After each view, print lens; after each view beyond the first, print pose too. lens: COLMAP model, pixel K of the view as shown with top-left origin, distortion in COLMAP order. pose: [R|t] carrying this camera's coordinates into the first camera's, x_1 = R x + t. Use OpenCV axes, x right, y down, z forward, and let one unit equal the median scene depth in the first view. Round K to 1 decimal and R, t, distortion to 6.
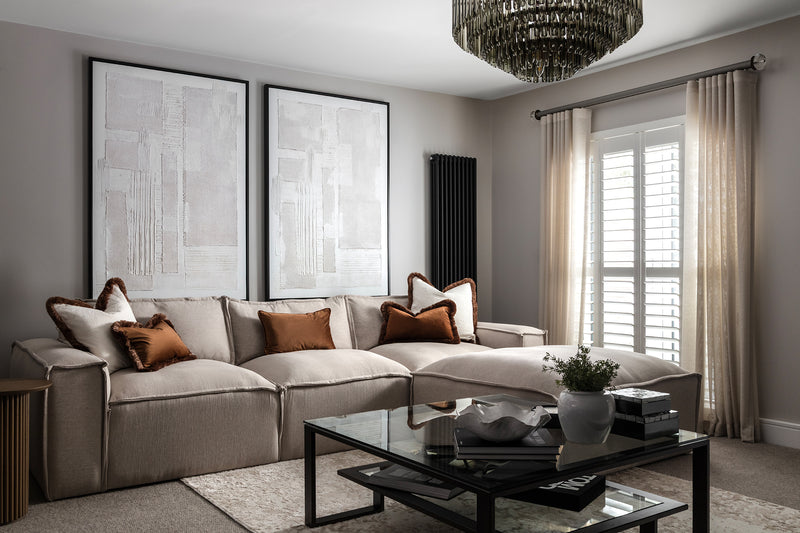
lens RADIAL K [[713.6, 0, 400.0], [0, 713.6, 266.5], [0, 0, 1]] dist [0.053943, -0.003381]
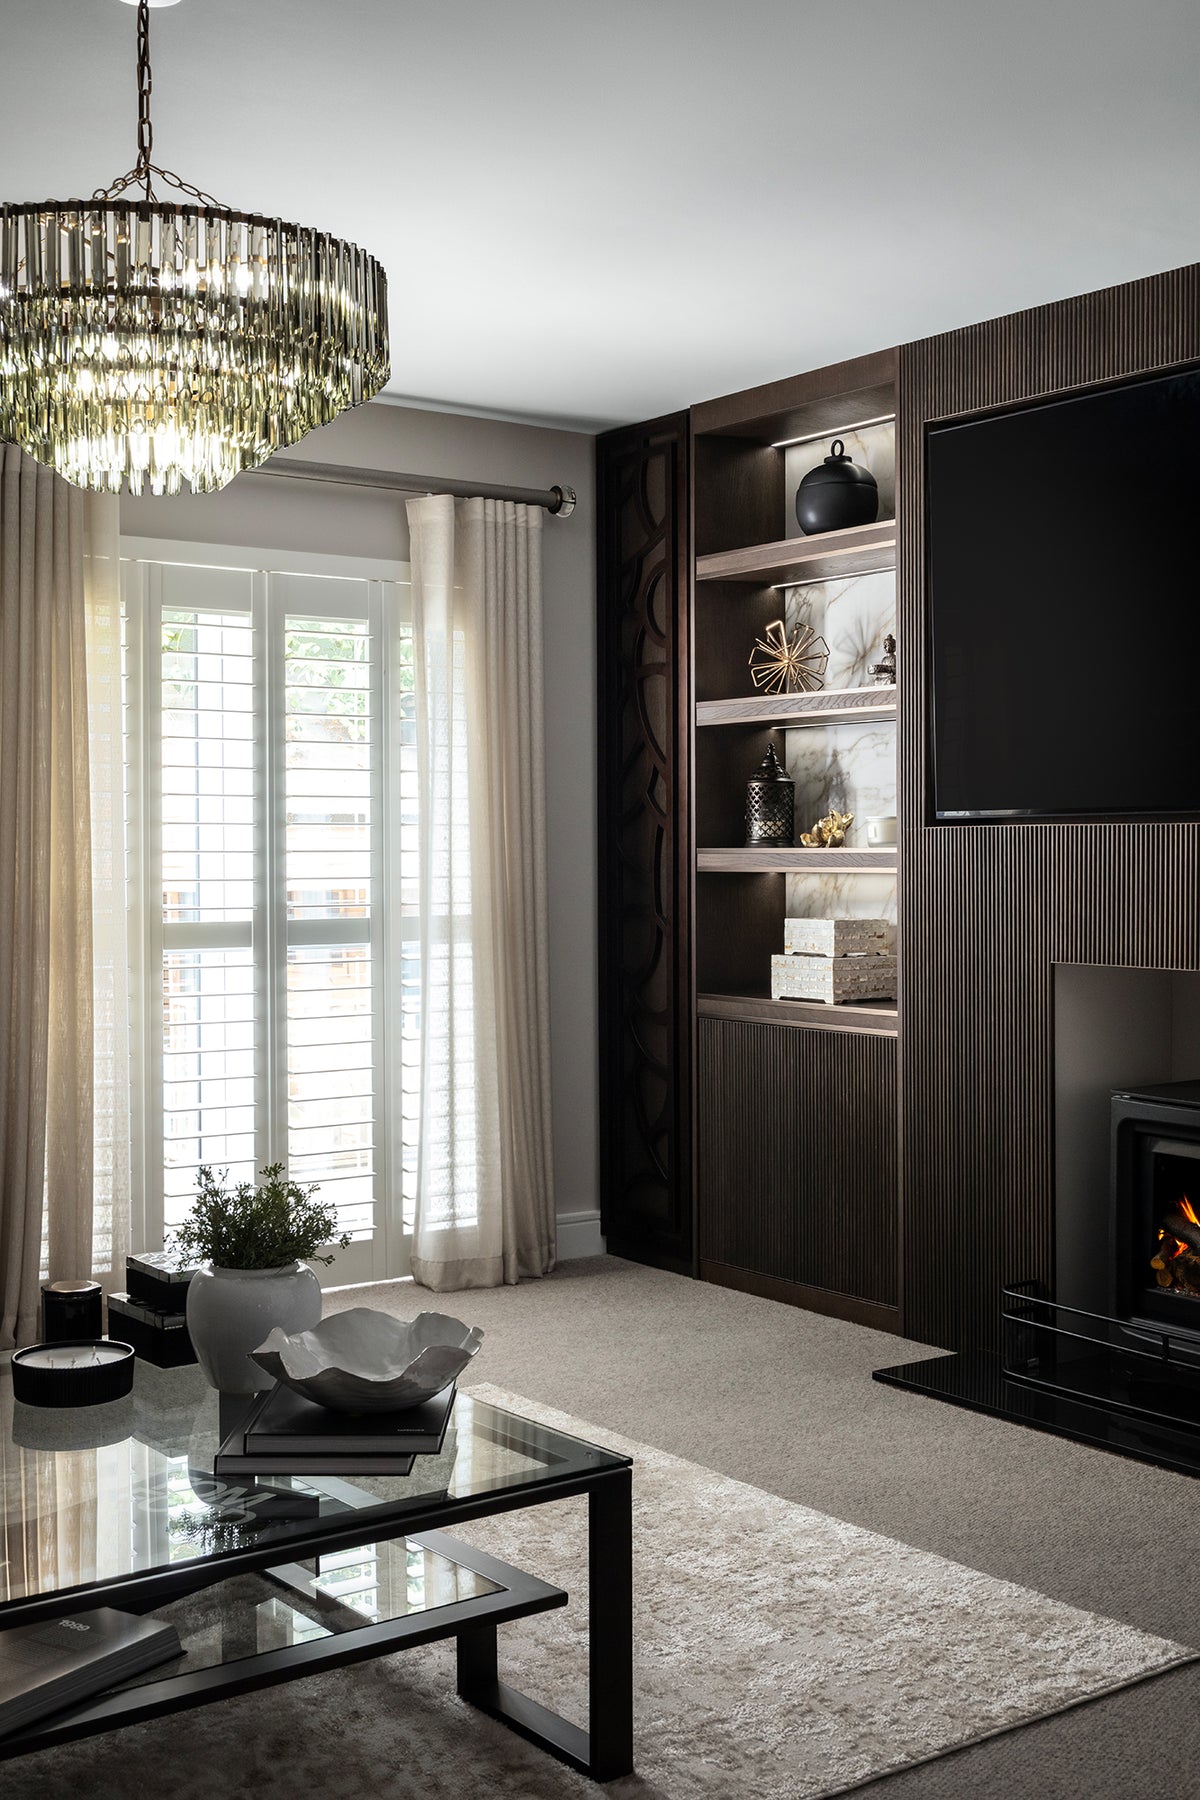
lens RADIAL K [[2025.5, 0, 600.0], [0, 2025.5, 900.0], [0, 0, 1]] dist [-0.004746, 0.004829]
pose [[-0.013832, -0.022821, 0.999644, -0.361747], [0.003813, 0.999731, 0.022876, -0.016064], [-0.999897, 0.004128, -0.013741, 0.360652]]
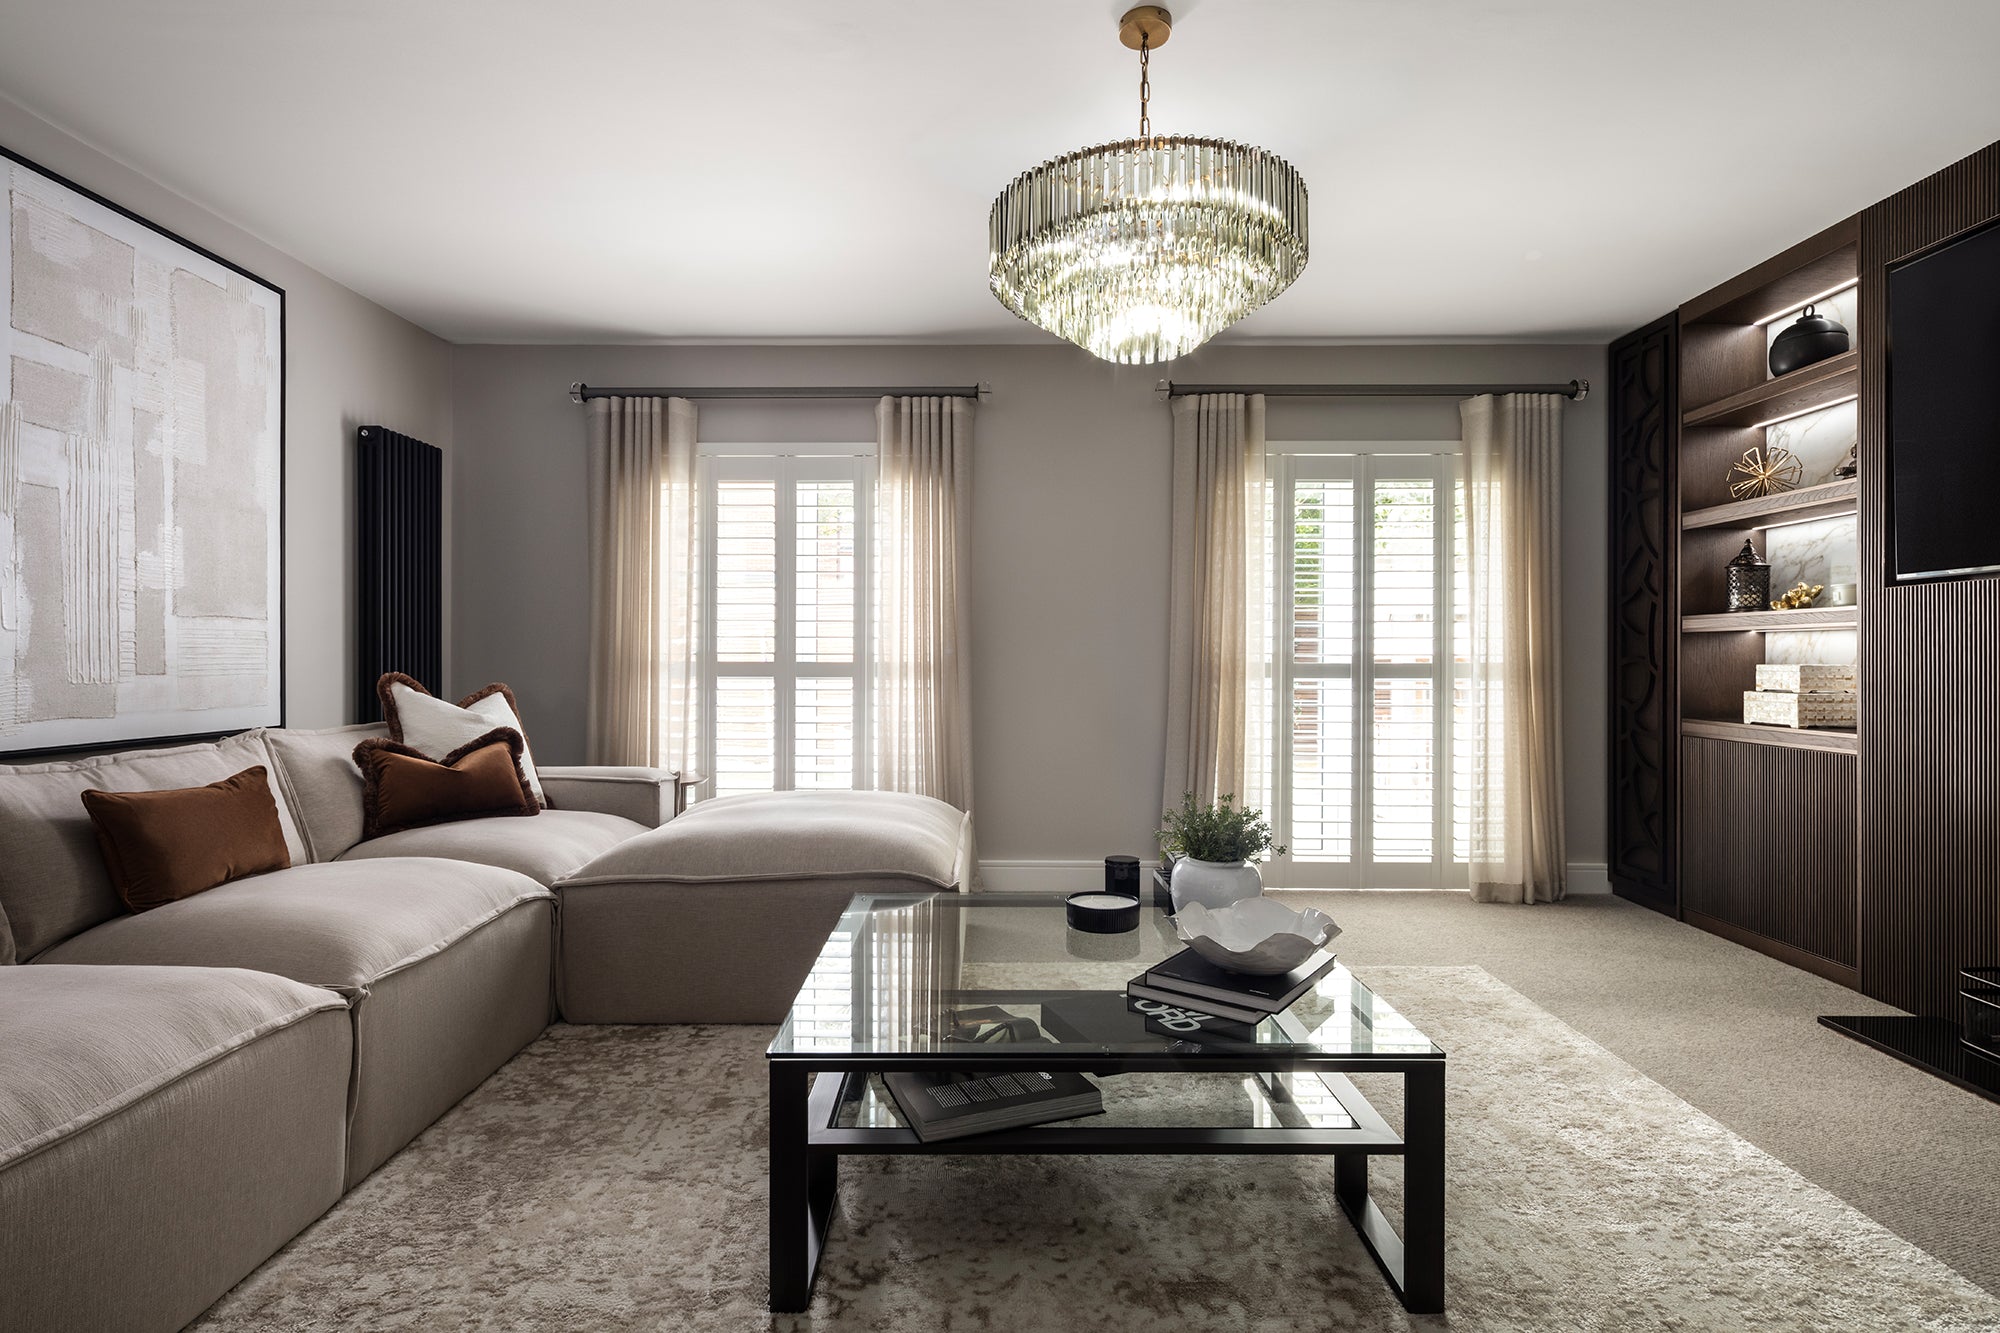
lens RADIAL K [[974.3, 0, 988.1], [0, 974.3, 661.0], [0, 0, 1]] dist [0.000715, -0.002578]
pose [[0.586556, -0.001254, 0.809908, -0.275152], [-0.000329, 0.999998, 0.001786, -0.001161], [-0.809909, -0.001314, 0.586554, 0.324383]]
